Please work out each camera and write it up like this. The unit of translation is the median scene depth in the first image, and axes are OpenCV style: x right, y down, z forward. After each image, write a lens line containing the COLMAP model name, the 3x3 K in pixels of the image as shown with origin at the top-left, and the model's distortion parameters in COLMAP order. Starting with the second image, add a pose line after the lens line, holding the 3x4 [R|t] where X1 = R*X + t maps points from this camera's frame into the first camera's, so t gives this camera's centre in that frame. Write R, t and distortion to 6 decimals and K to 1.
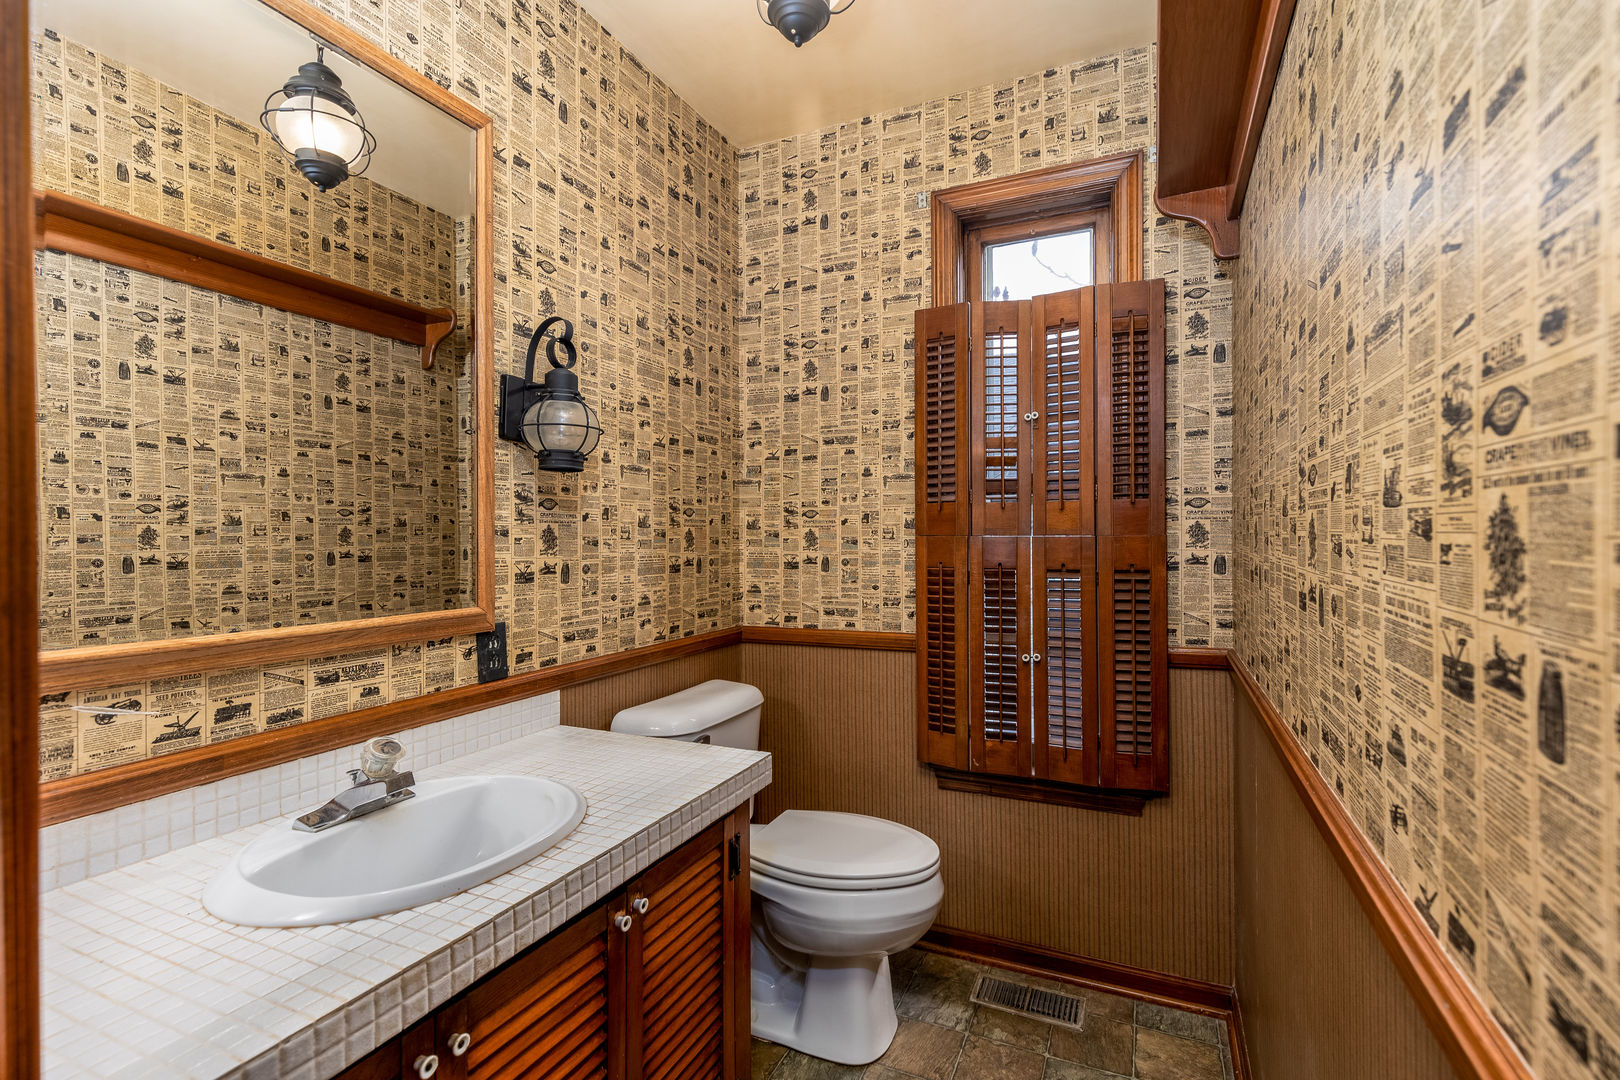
lens RADIAL K [[731.1, 0, 810.6], [0, 731.1, 537.1], [0, 0, 1]] dist [0.014594, 0.000280]
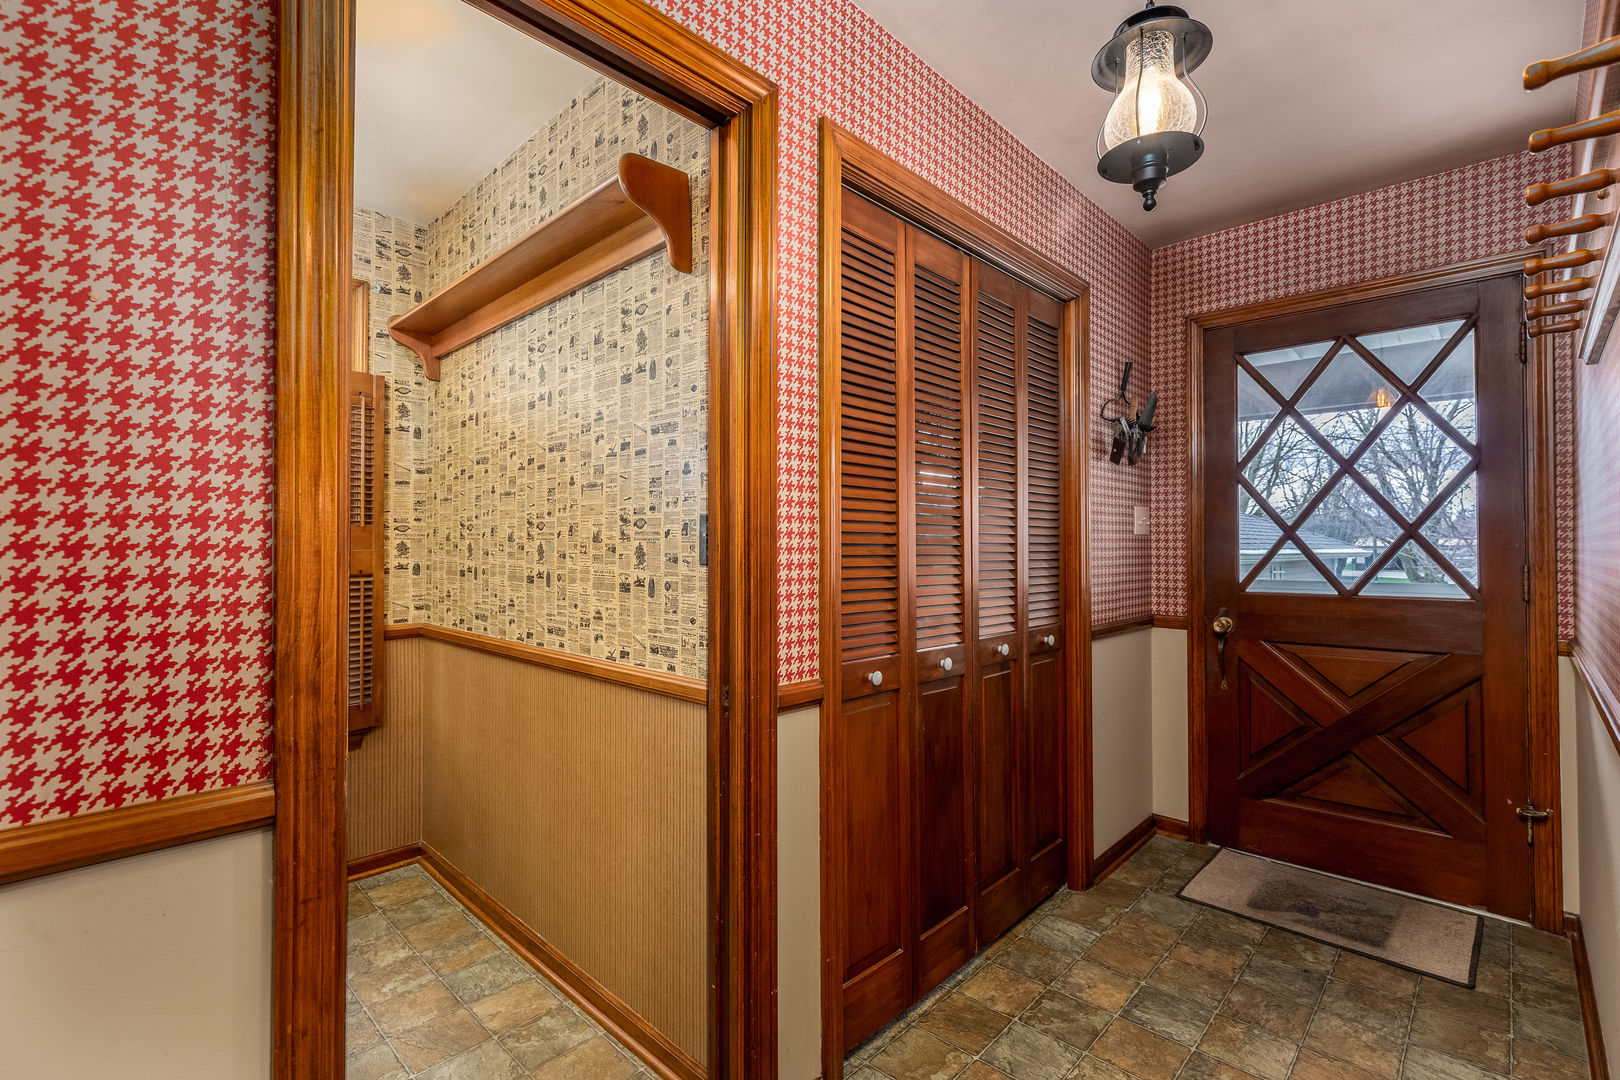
lens RADIAL K [[731.1, 0, 808.9], [0, 731.1, 541.2], [0, 0, 1]] dist [0.014594, 0.000280]
pose [[0.326064, 0.008974, 0.945305, -0.627095], [0.001975, 0.999946, -0.010174, -0.003820], [-0.945345, 0.005185, 0.326029, -0.281656]]
